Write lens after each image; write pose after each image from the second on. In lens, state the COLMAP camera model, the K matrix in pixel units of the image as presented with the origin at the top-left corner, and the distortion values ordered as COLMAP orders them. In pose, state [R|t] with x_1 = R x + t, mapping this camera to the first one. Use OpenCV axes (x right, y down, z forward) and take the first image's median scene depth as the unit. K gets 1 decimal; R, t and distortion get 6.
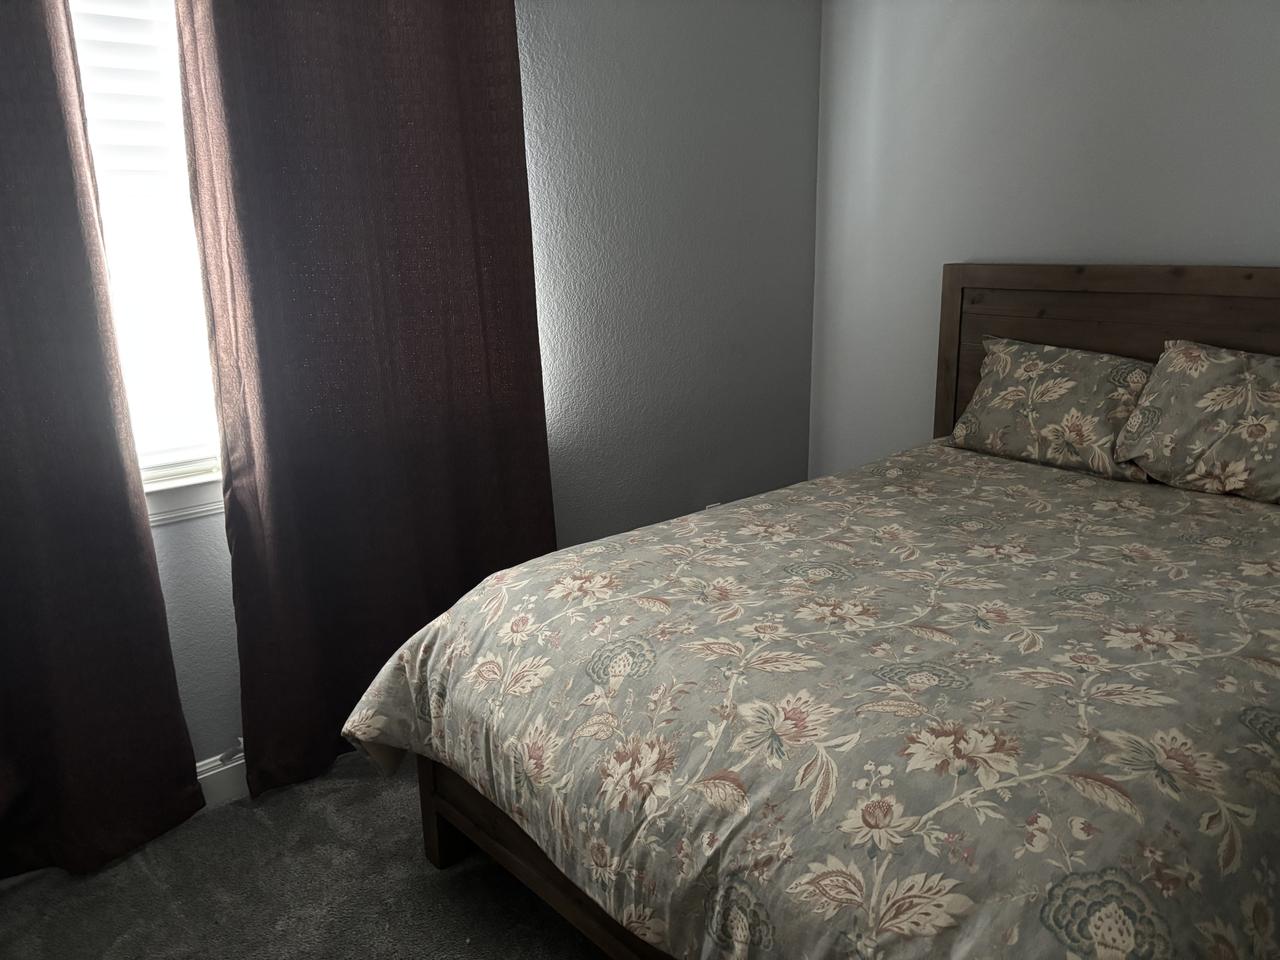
lens RADIAL K [[949.0, 0, 623.0], [0, 949.0, 481.5], [0, 0, 1]] dist [0.061737, -0.041846]
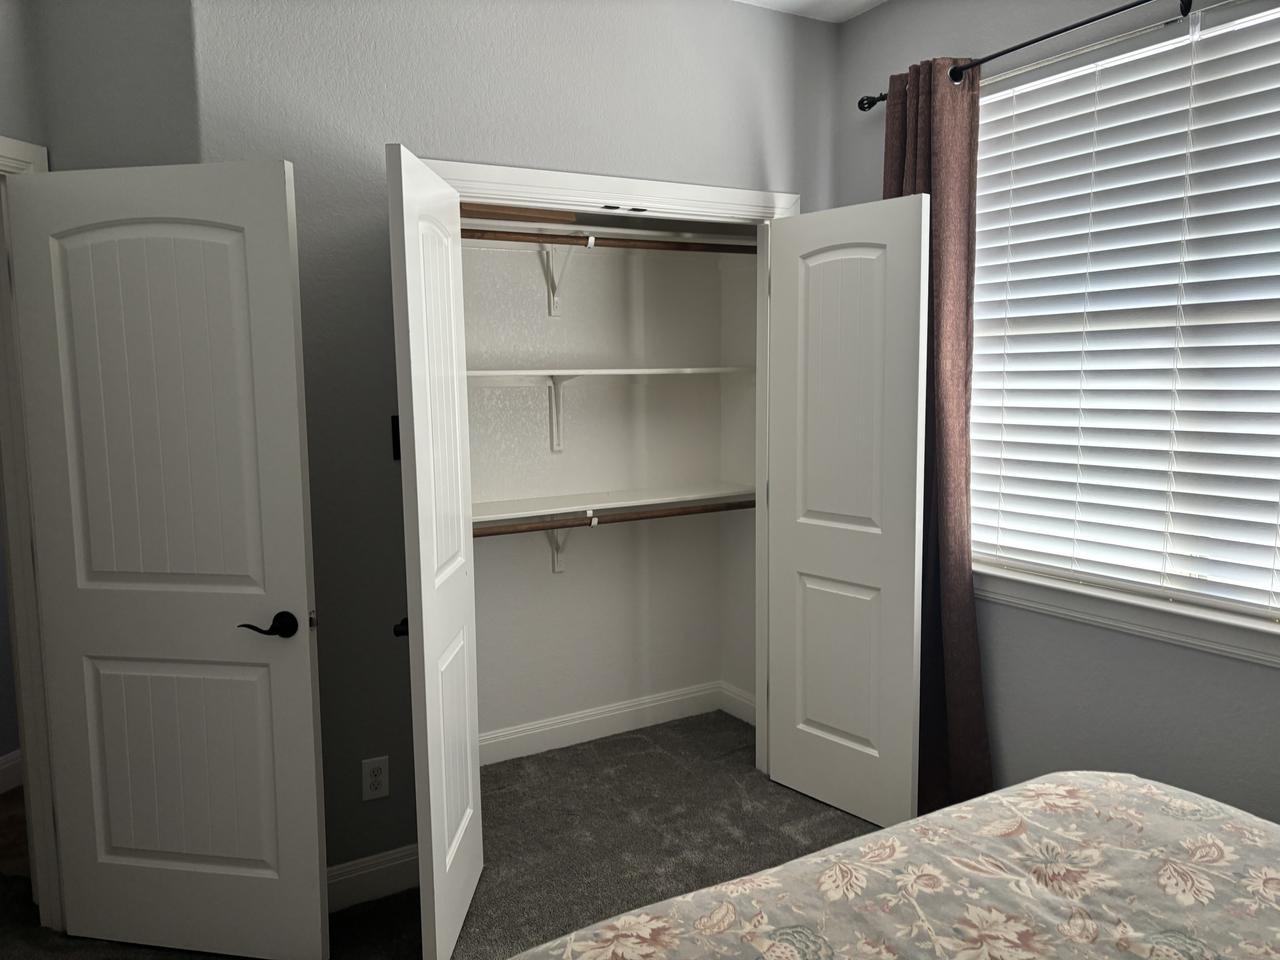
lens RADIAL K [[944.3, 0, 640.0], [0, 944.3, 480.0], [0, 0, 1]] dist [0.043748, -0.037770]
pose [[-0.178813, 0.127614, -0.975572, 0.892603], [-0.232133, 0.958088, 0.167875, -0.239187], [0.956107, 0.256480, -0.141695, 0.743789]]
